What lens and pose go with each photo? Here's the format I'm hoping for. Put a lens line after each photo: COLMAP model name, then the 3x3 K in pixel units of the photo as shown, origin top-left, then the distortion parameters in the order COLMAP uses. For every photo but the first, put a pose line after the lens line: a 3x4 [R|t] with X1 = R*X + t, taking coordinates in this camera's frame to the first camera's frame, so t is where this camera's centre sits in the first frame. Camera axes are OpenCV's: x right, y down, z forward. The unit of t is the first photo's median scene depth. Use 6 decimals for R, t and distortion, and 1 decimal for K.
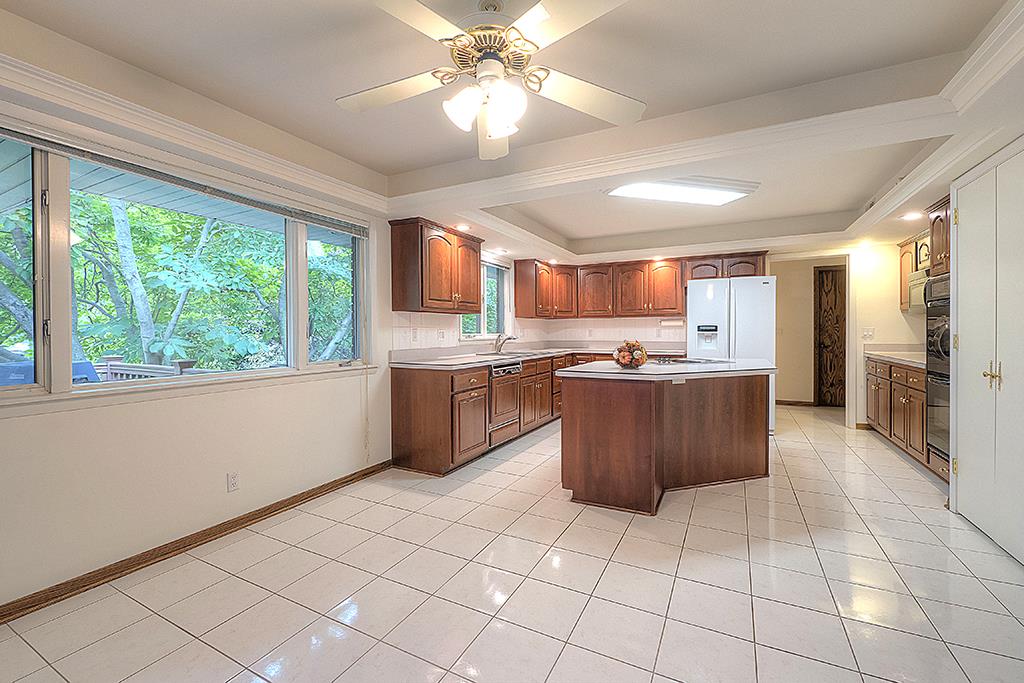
lens RADIAL K [[429.0, 0, 511.1], [0, 429.0, 335.0], [0, 0, 1]] dist [-0.002104, 0.000005]
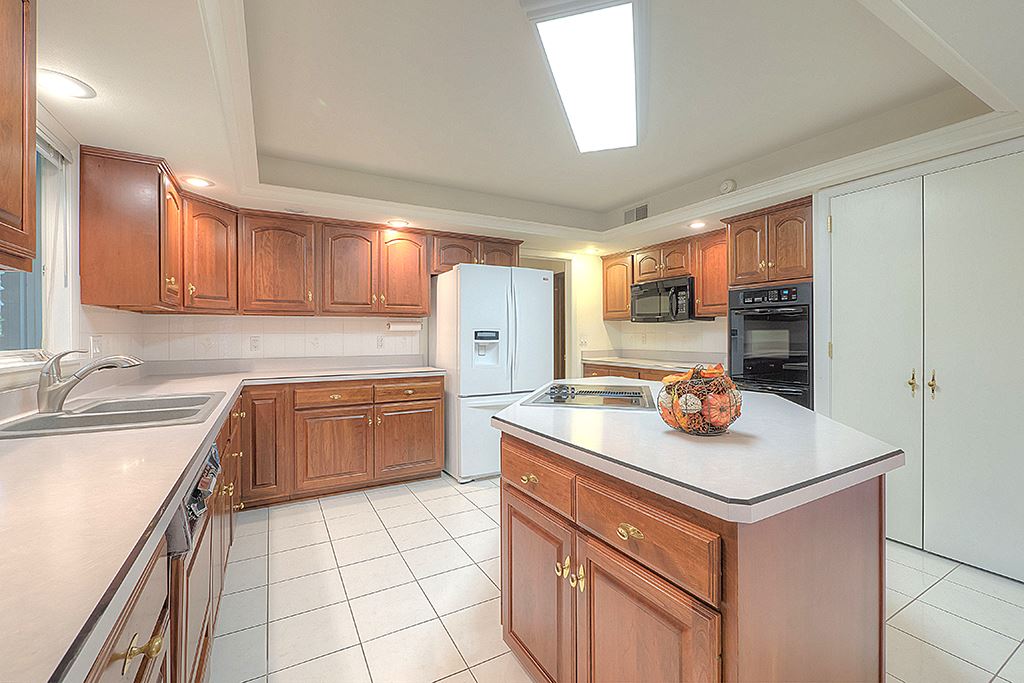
lens RADIAL K [[429.0, 0, 506.2], [0, 429.0, 337.0], [0, 0, 1]] dist [-0.002104, 0.000005]
pose [[0.556254, -0.001719, 0.831011, -0.093592], [0.008289, 0.999960, -0.003480, -0.008595], [-0.830971, 0.008824, 0.556245, 0.507645]]
